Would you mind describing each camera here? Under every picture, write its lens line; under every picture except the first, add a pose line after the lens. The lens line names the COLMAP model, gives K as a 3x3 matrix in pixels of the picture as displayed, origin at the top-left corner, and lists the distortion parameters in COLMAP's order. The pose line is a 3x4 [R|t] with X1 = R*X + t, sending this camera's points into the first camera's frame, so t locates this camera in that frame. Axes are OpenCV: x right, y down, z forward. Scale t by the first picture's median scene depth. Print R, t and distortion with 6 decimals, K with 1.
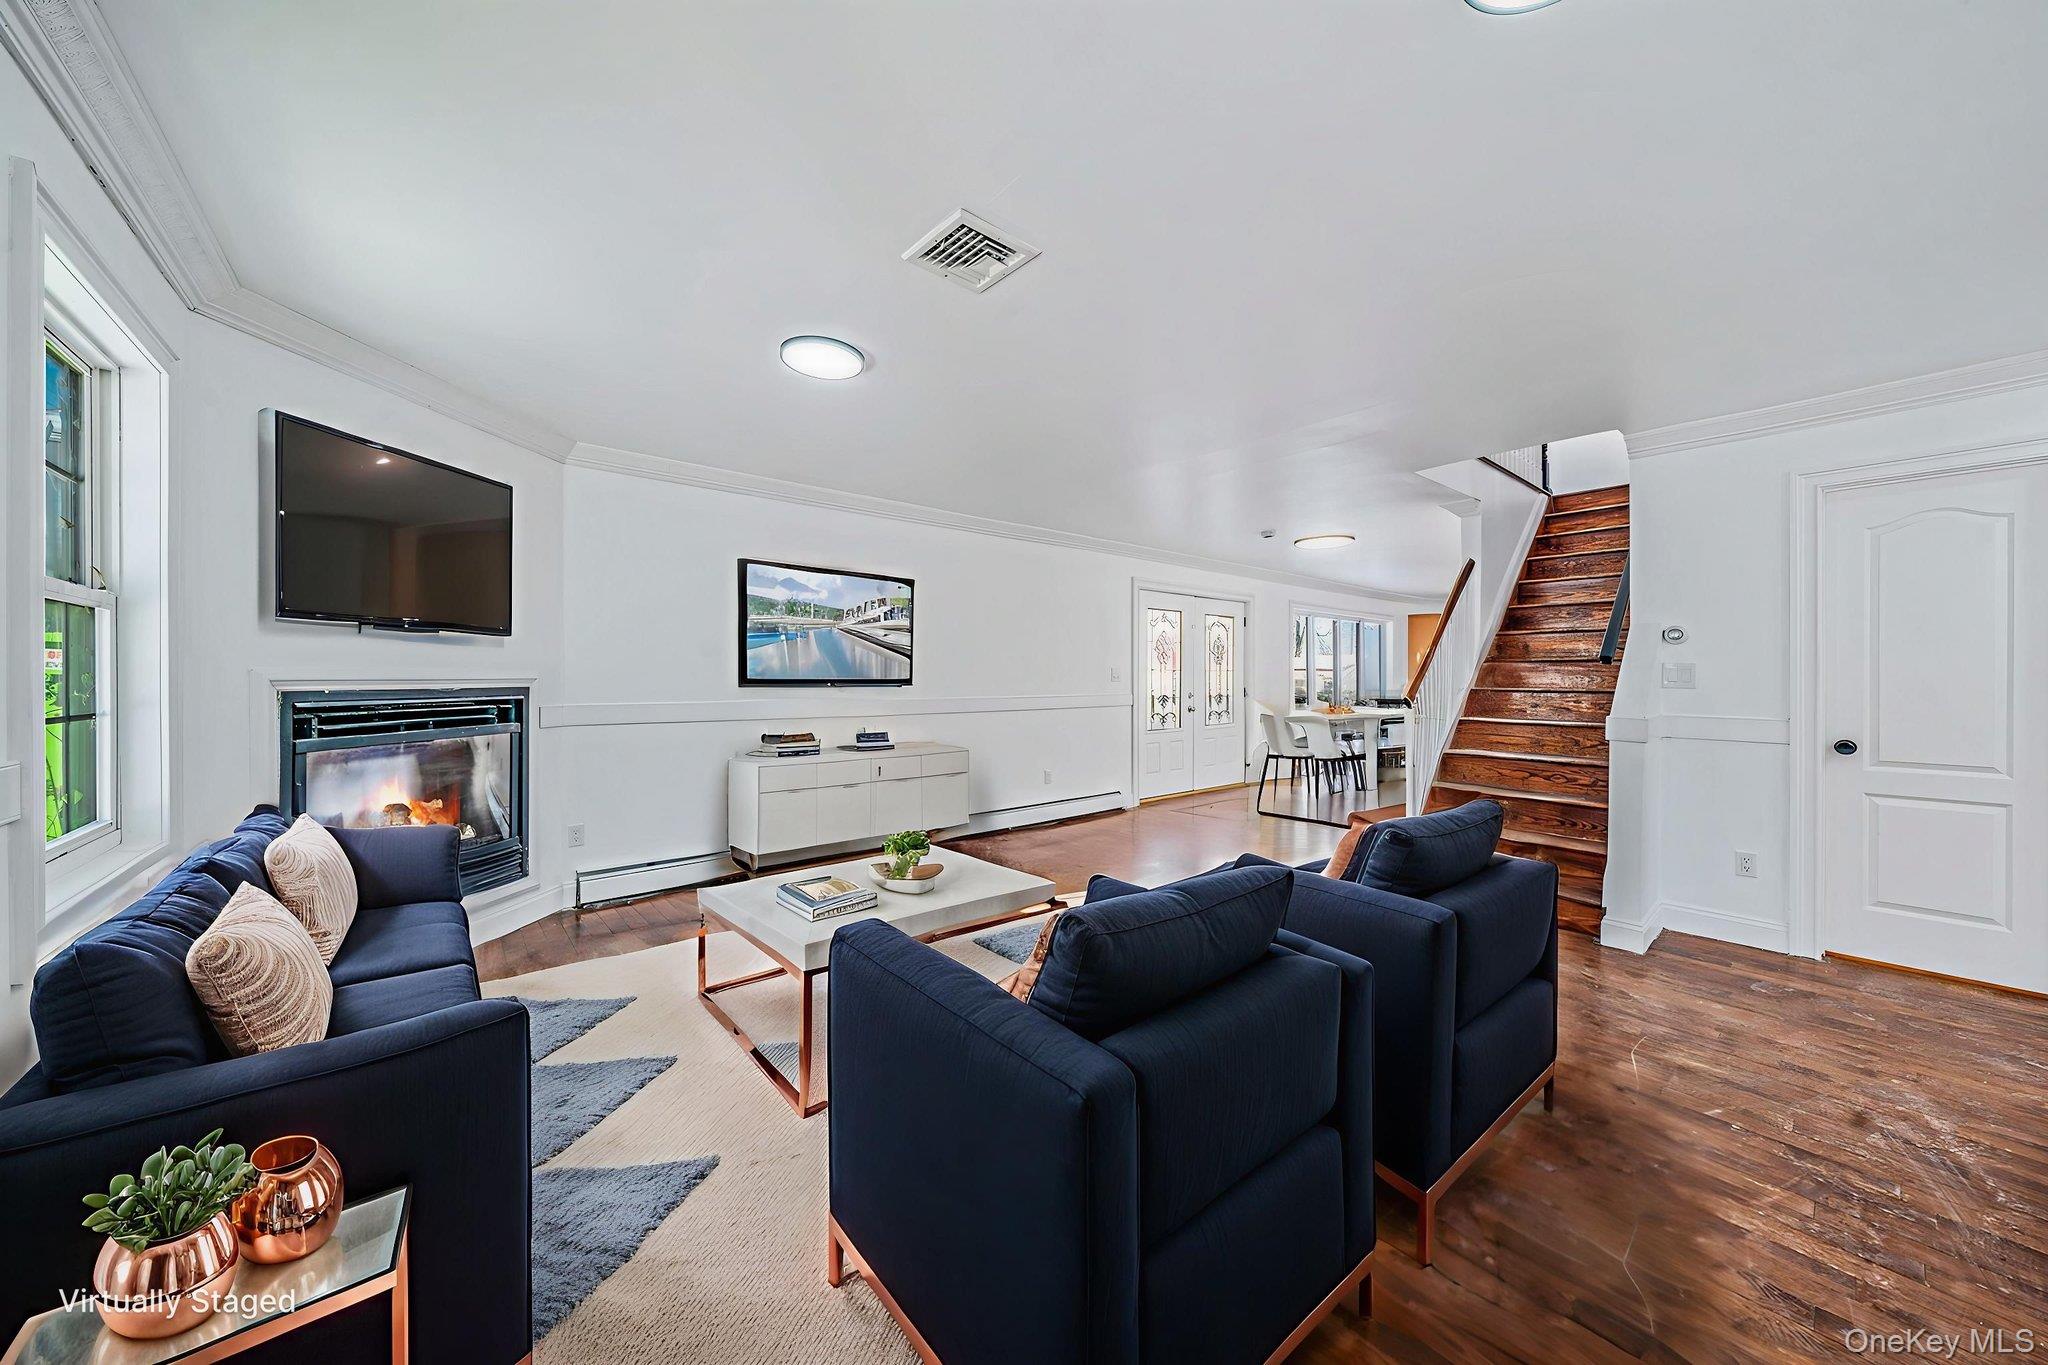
lens RADIAL K [[710.8, 0, 1019.1], [0, 710.8, 682.9], [0, 0, 1]] dist [-0.000049, 0.000016]
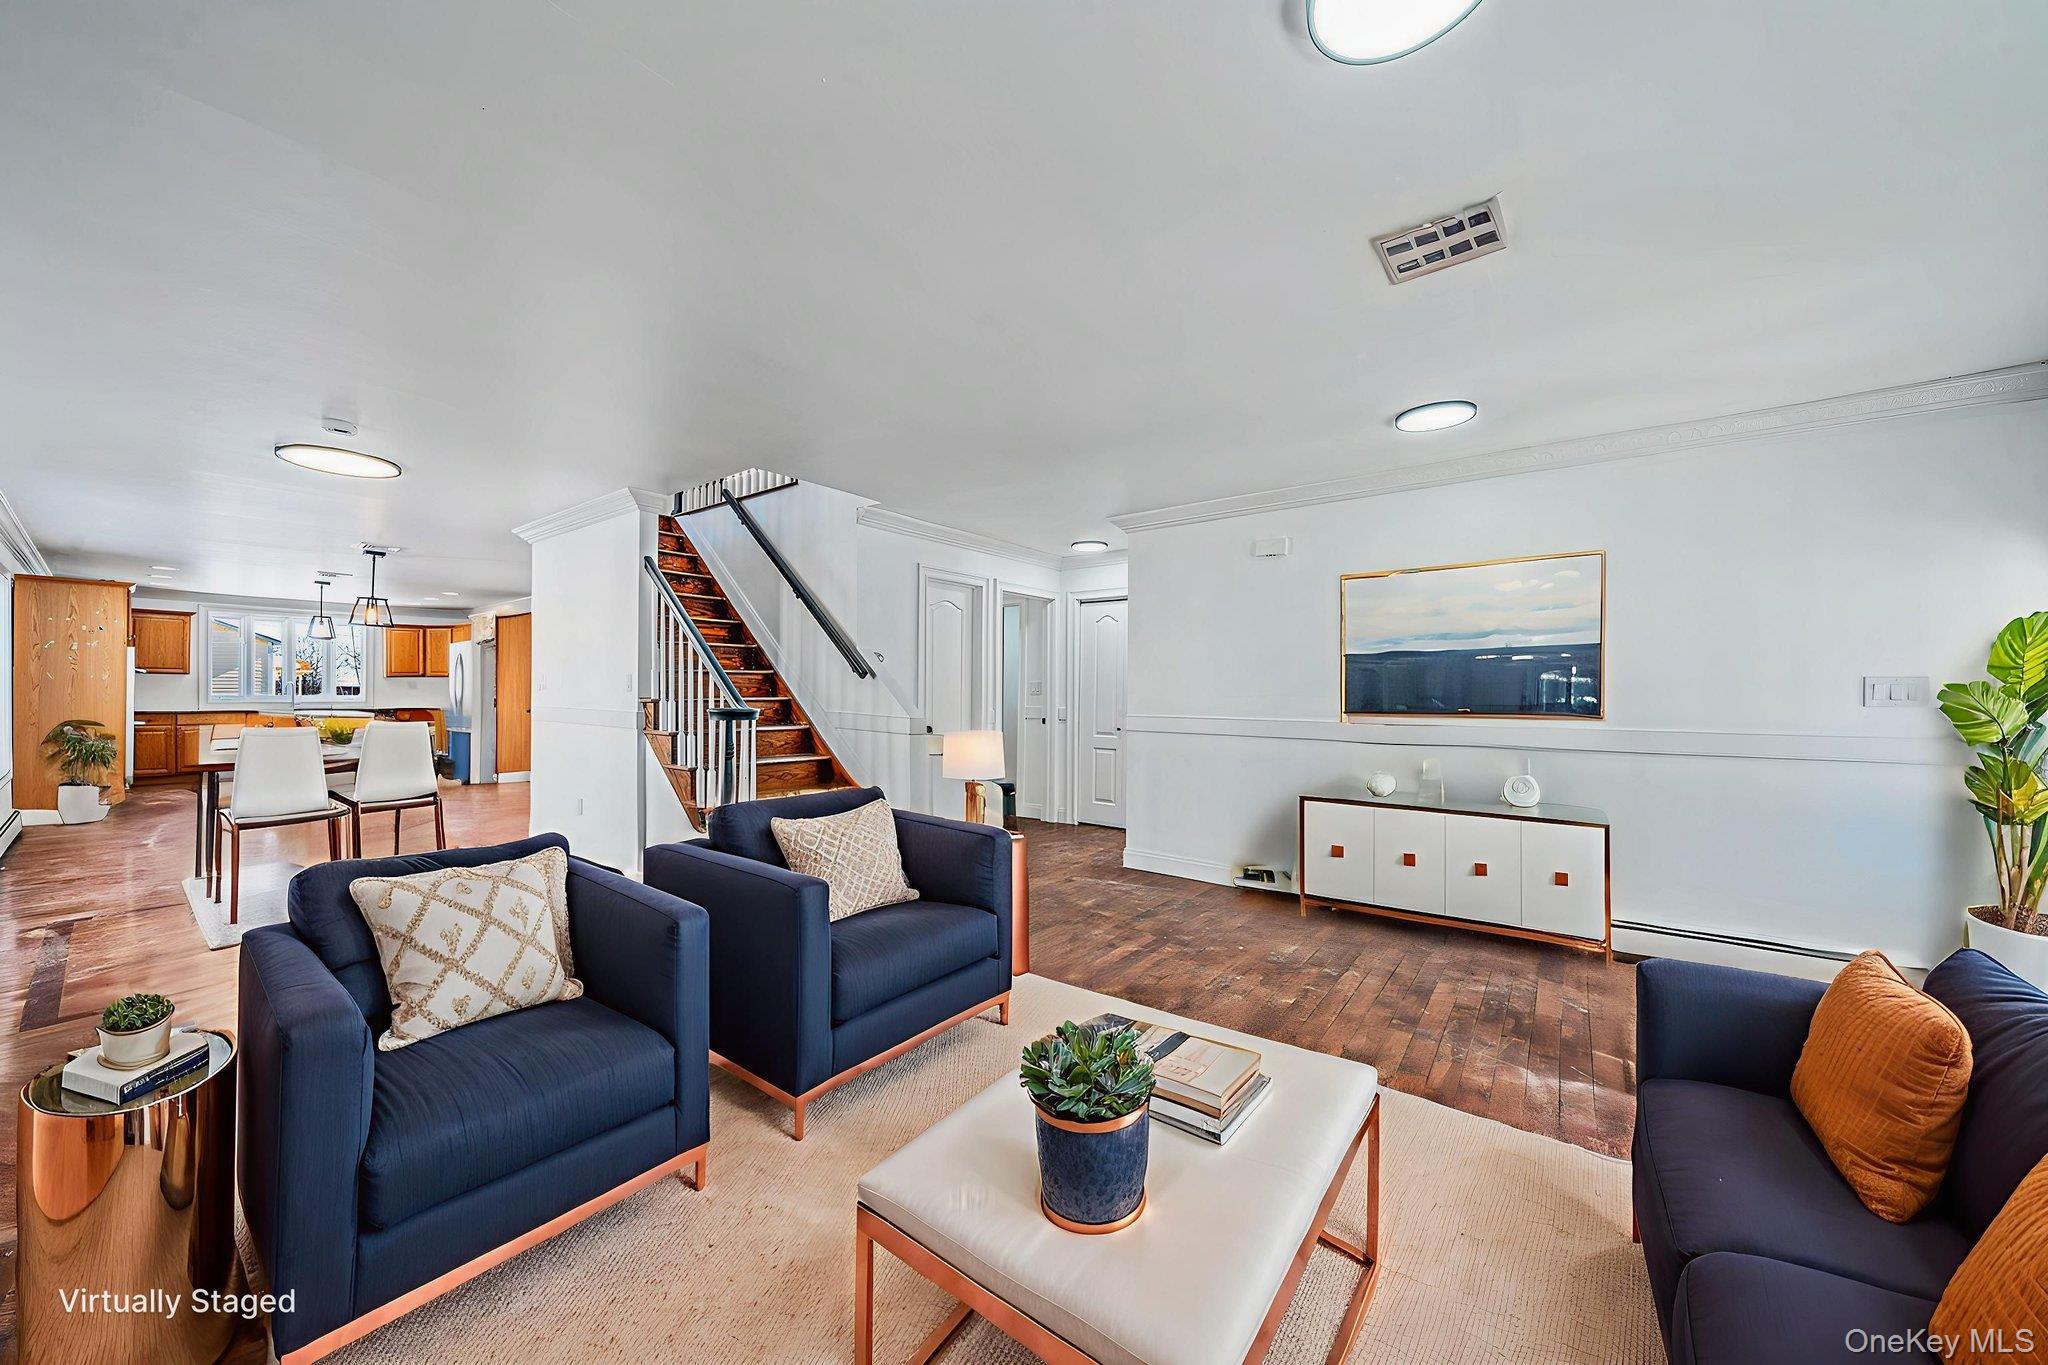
lens RADIAL K [[710.8, 0, 1019.1], [0, 710.8, 682.9], [0, 0, 1]] dist [-0.000049, 0.000016]
pose [[-0.216054, -0.006947, 0.976357, -0.887628], [-0.005279, 0.999968, 0.005947, -0.054755], [-0.976367, -0.003869, -0.216084, 1.708910]]
